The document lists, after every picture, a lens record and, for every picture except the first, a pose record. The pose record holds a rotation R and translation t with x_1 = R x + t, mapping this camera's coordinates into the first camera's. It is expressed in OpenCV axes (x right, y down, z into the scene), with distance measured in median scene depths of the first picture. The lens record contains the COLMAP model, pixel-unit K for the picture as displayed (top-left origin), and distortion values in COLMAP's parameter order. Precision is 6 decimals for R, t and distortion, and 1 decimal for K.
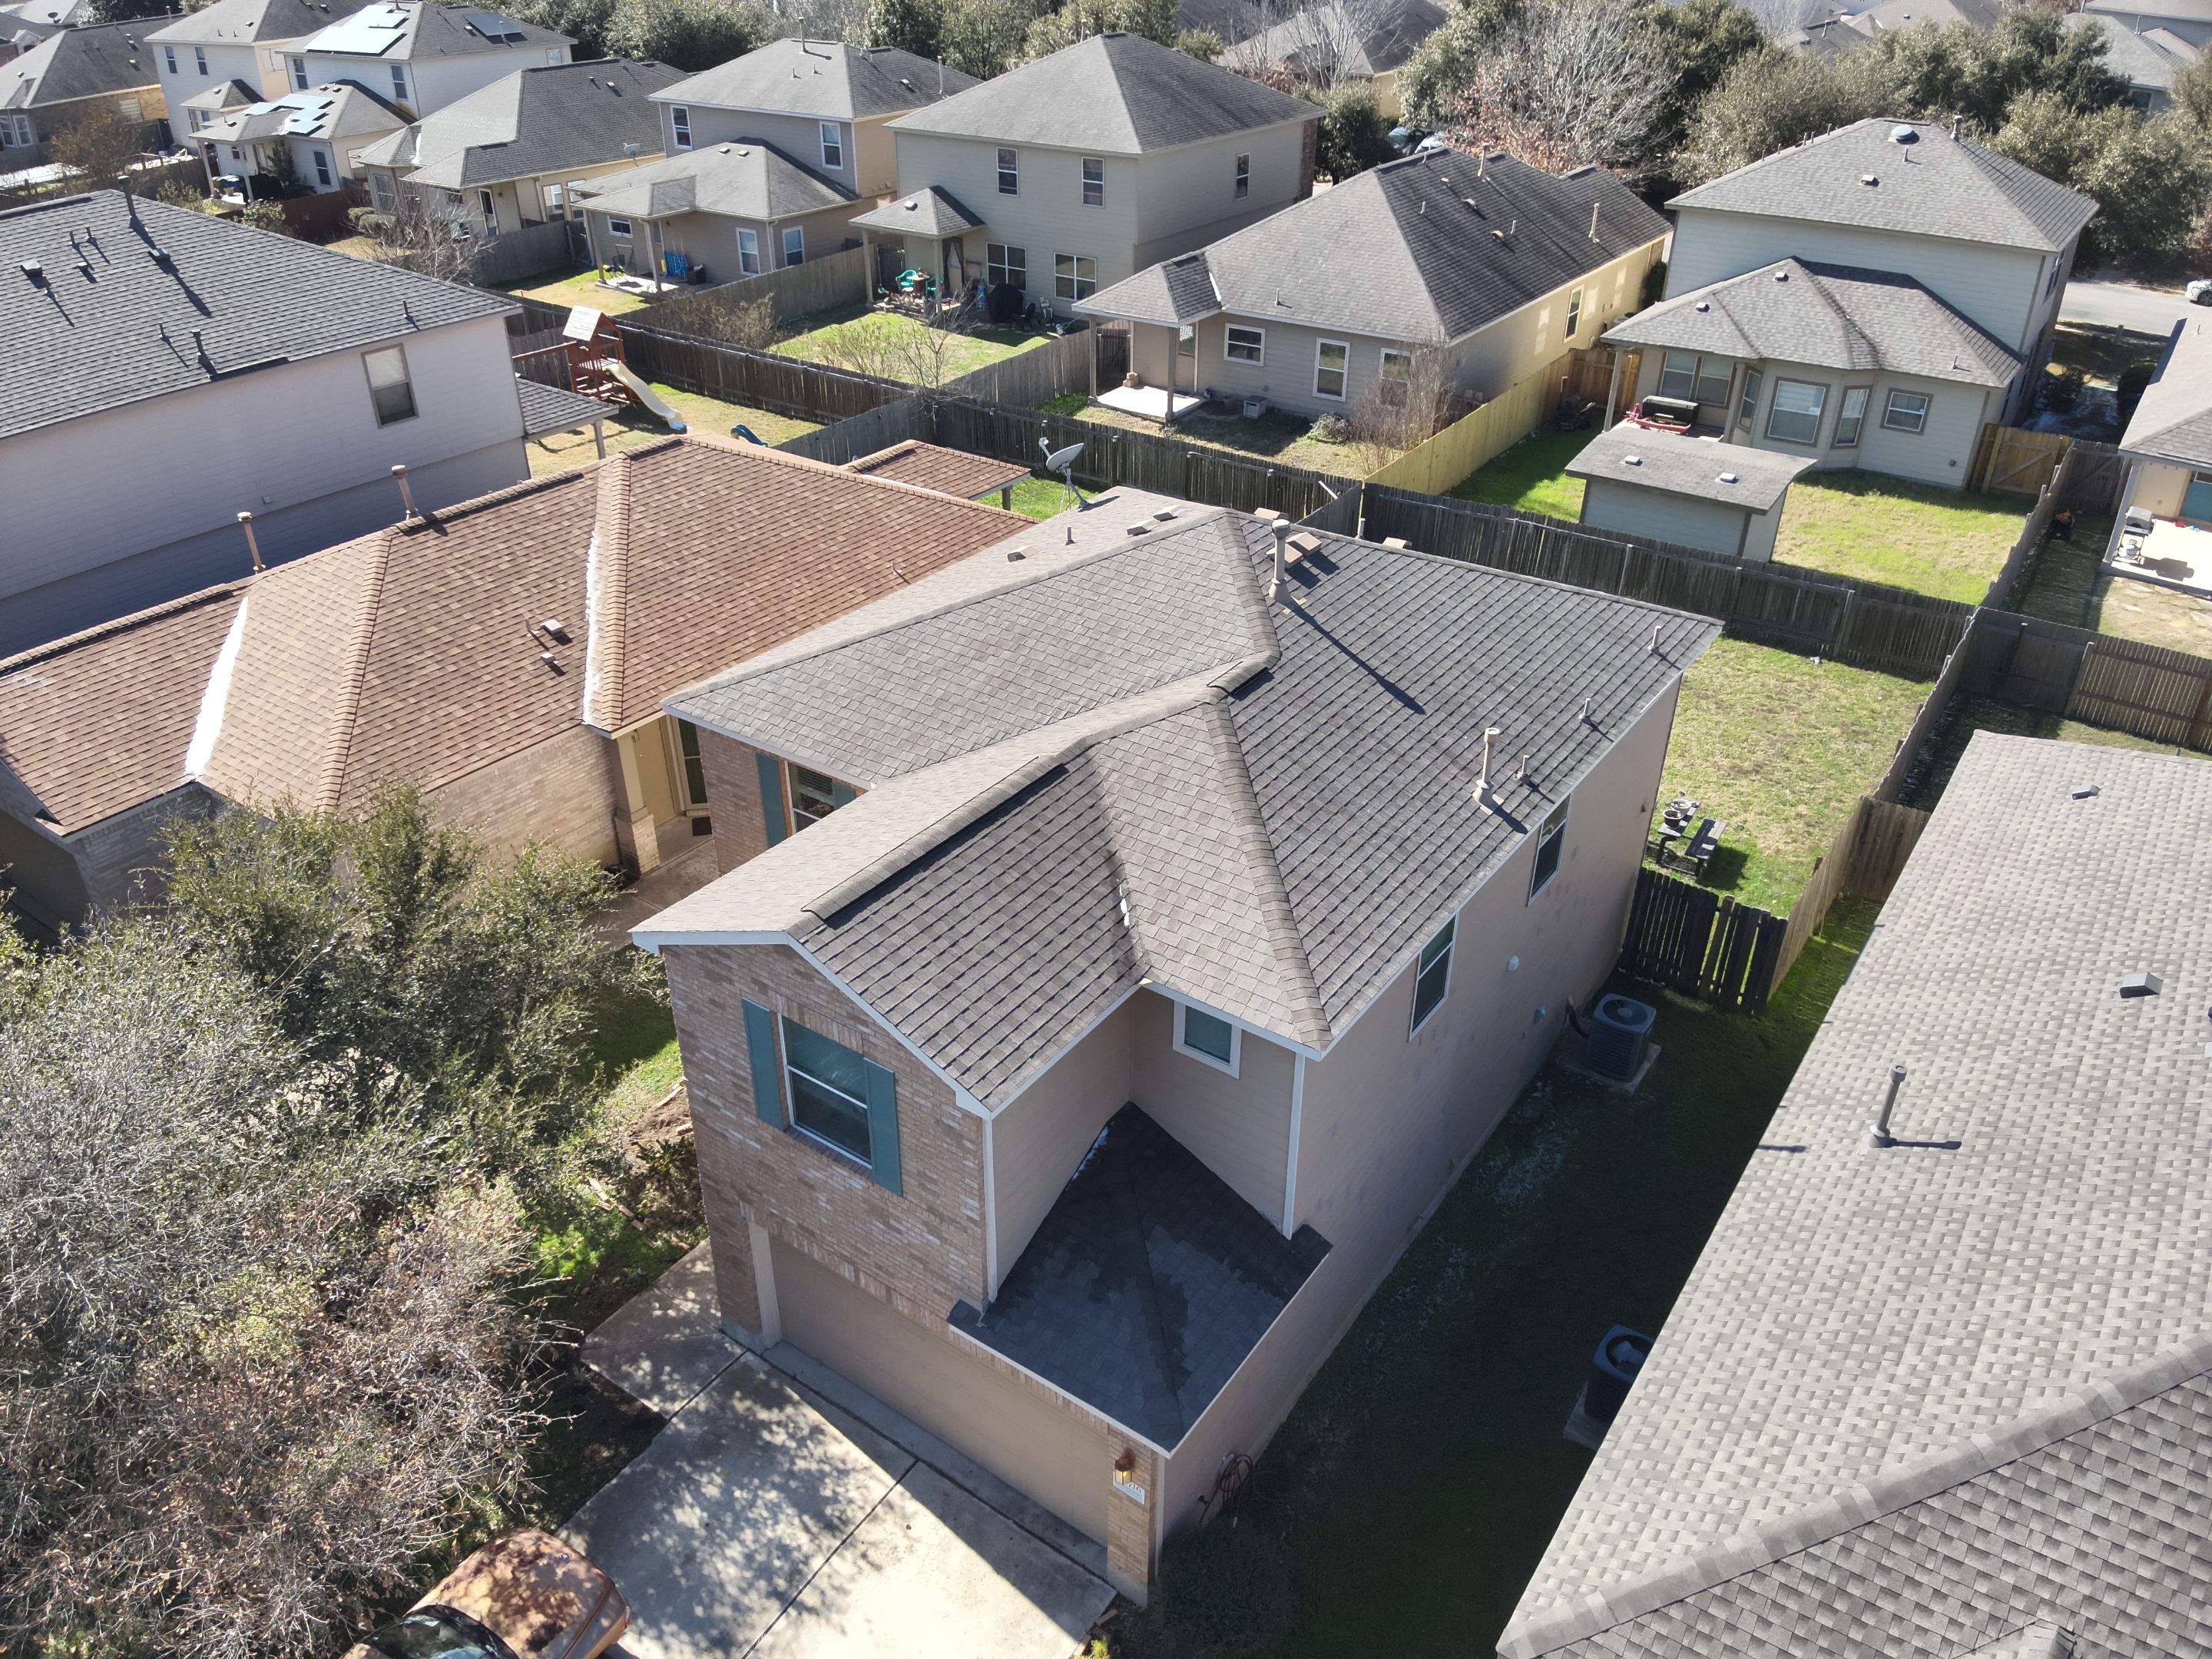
lens RADIAL K [[1596.9, 0, 1091.3], [0, 1596.9, 836.4], [0, 0, 1]] dist [0.117381, -0.214428]
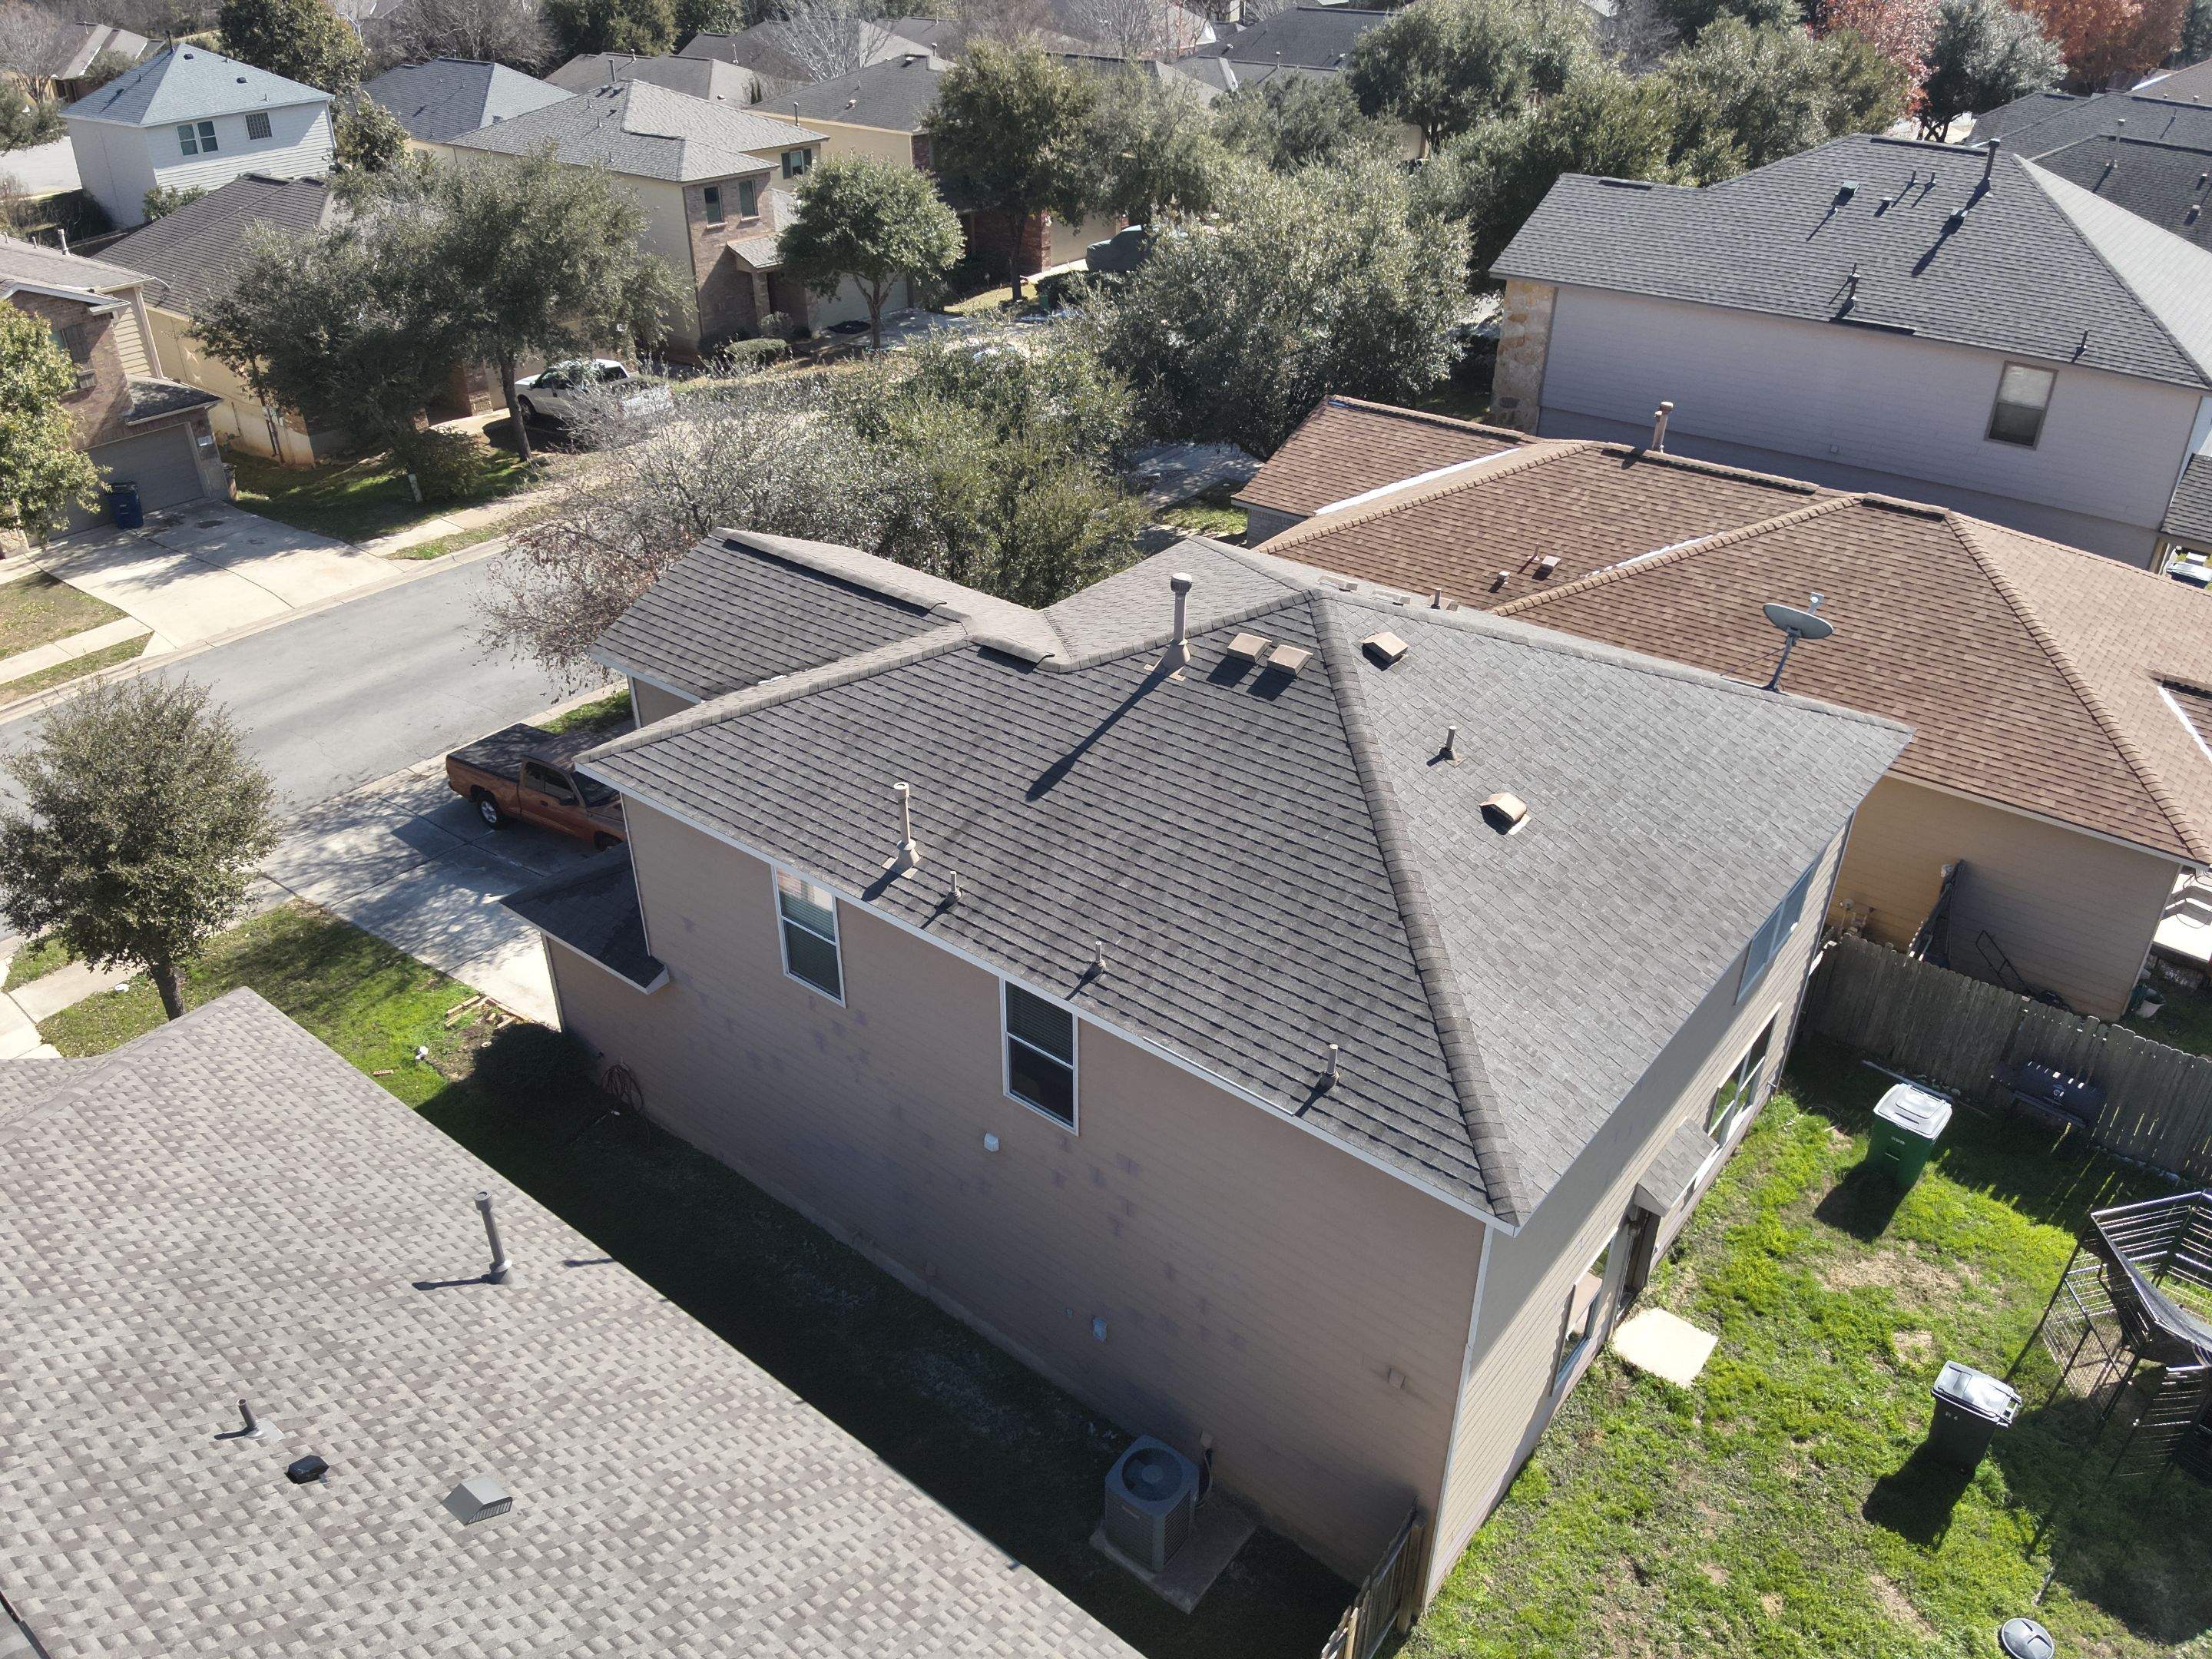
lens RADIAL K [[1596.9, 0, 1091.3], [0, 1596.9, 836.4], [0, 0, 1]] dist [0.117381, -0.214428]
pose [[-0.055850, 0.520727, -0.851895, 0.473116], [-0.517955, 0.714327, 0.470595, -0.242009], [0.853583, 0.467526, 0.229818, 0.416936]]
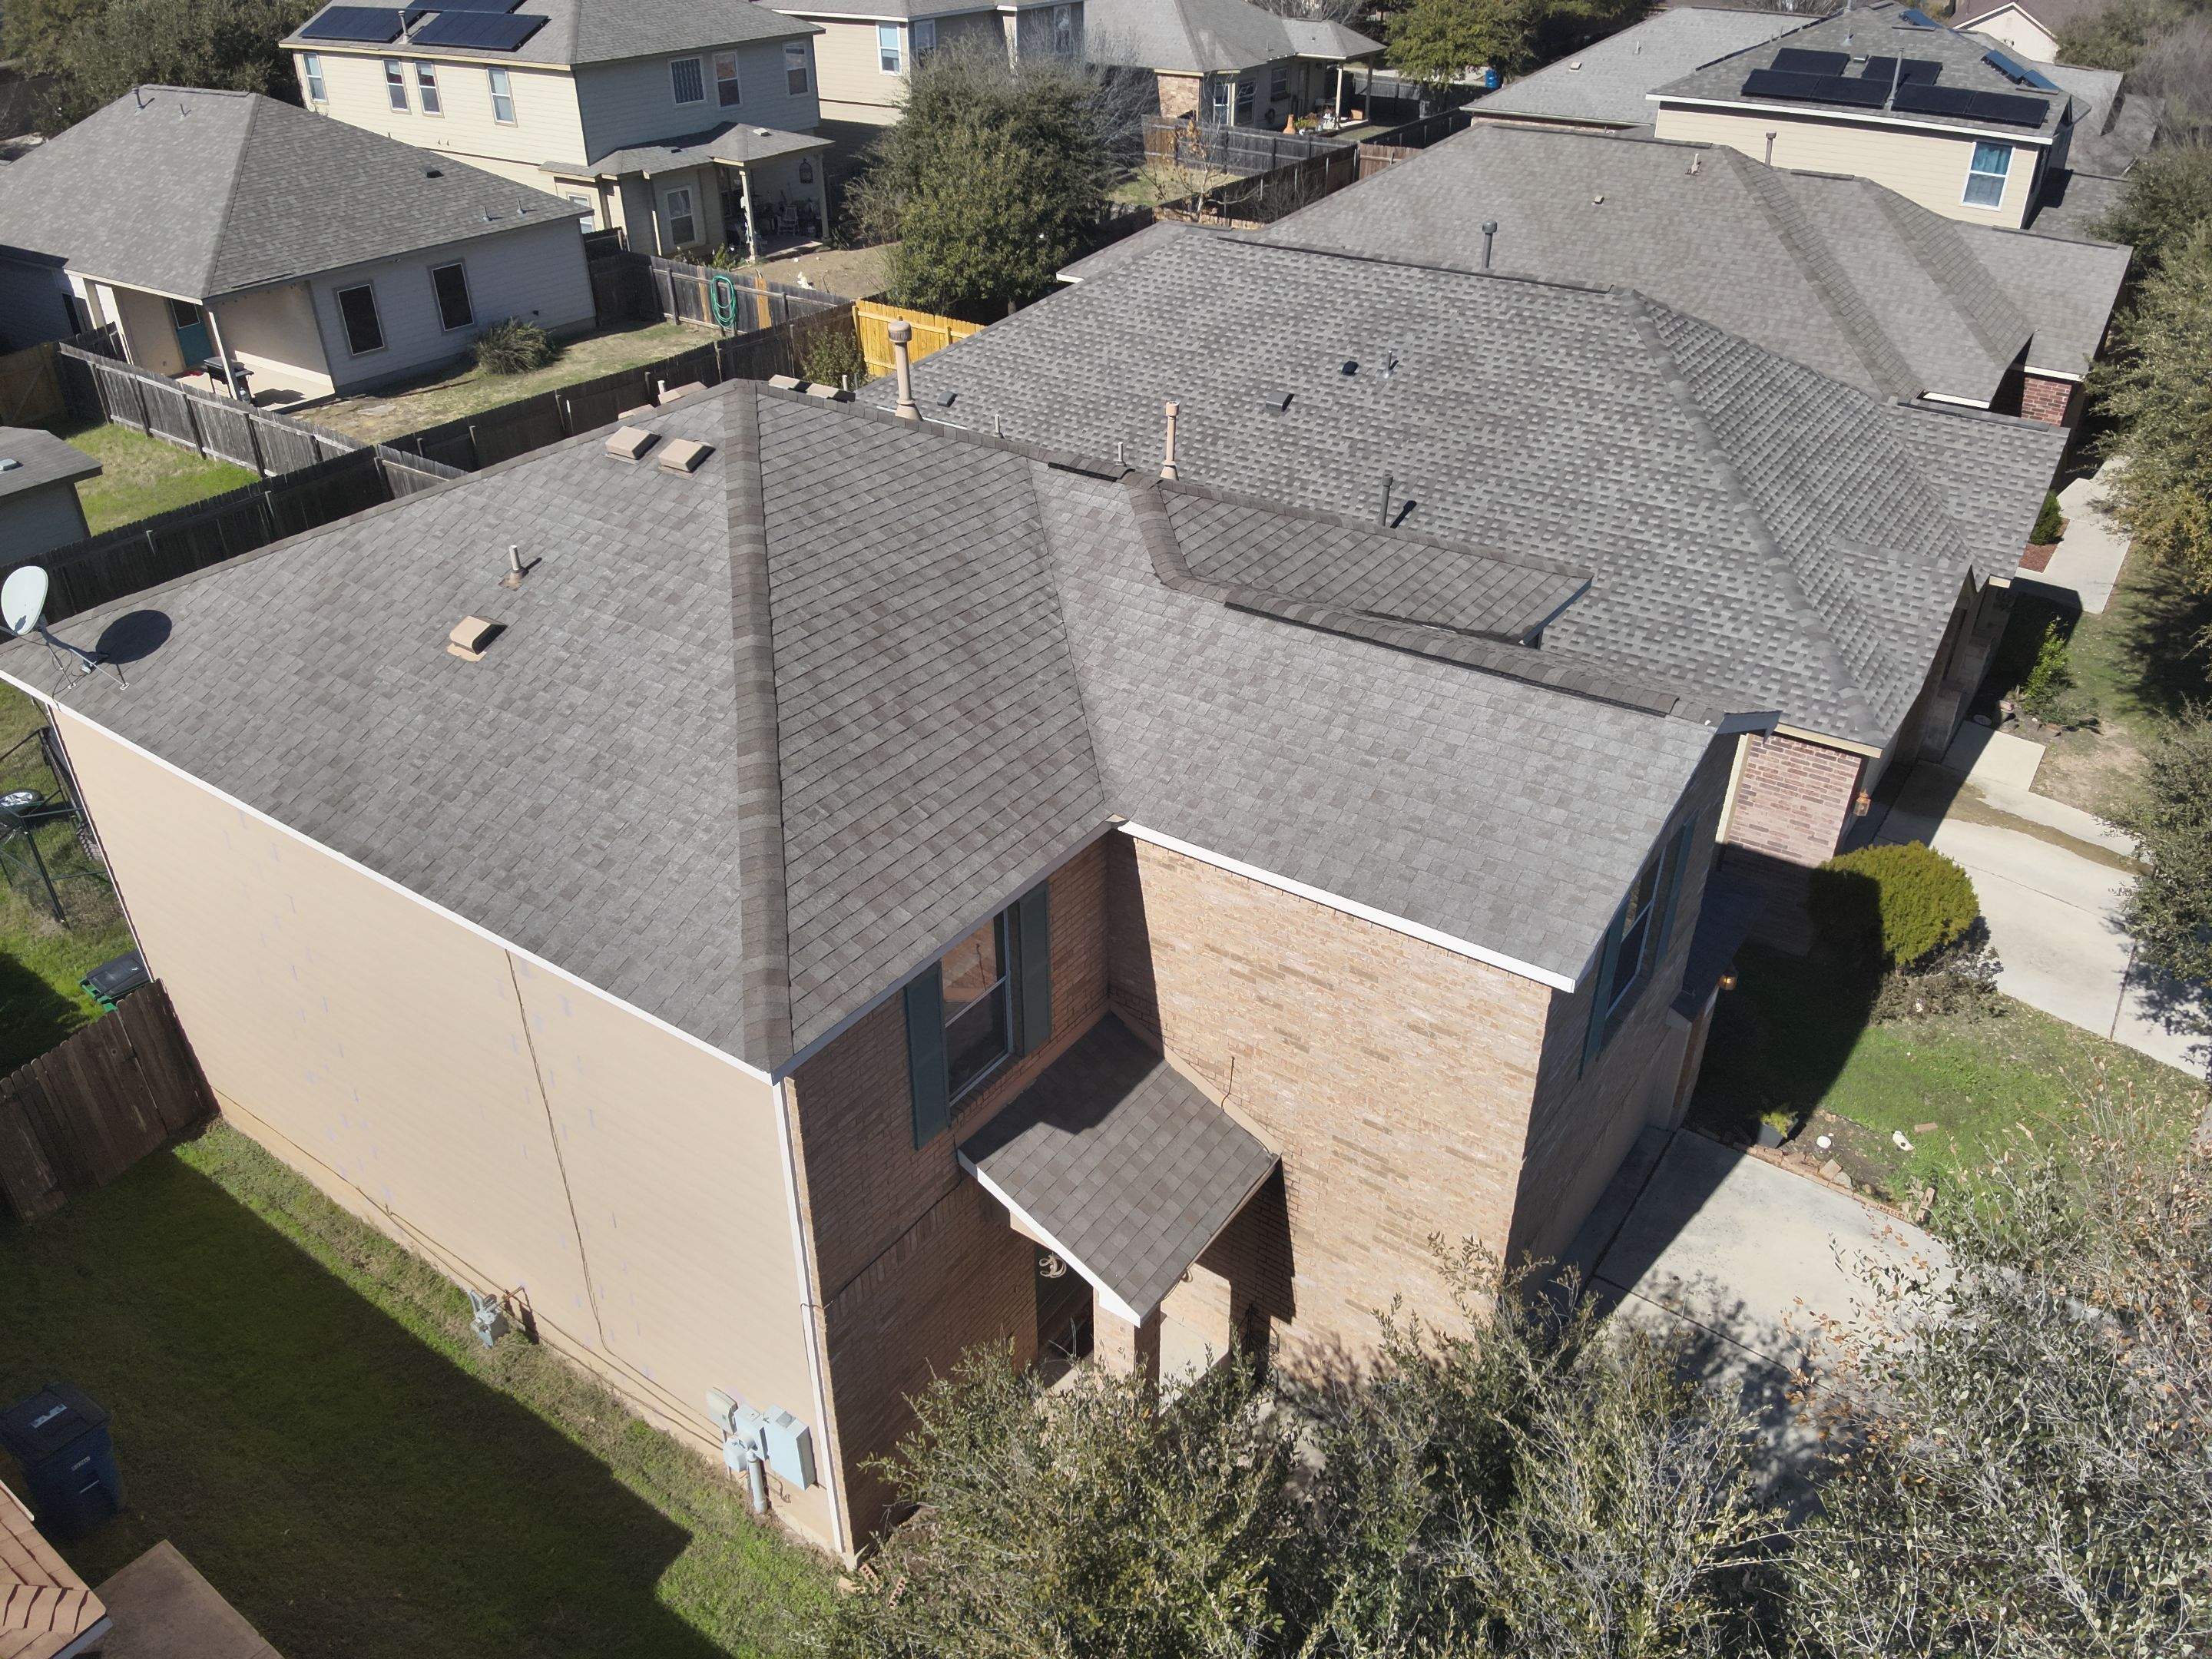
lens RADIAL K [[1596.9, 0, 1091.3], [0, 1596.9, 836.4], [0, 0, 1]] dist [0.117381, -0.214428]
pose [[-0.005893, -0.529506, 0.848286, -0.346255], [0.523245, 0.721269, 0.453856, -0.163636], [-0.852162, 0.446536, 0.272810, 0.412967]]
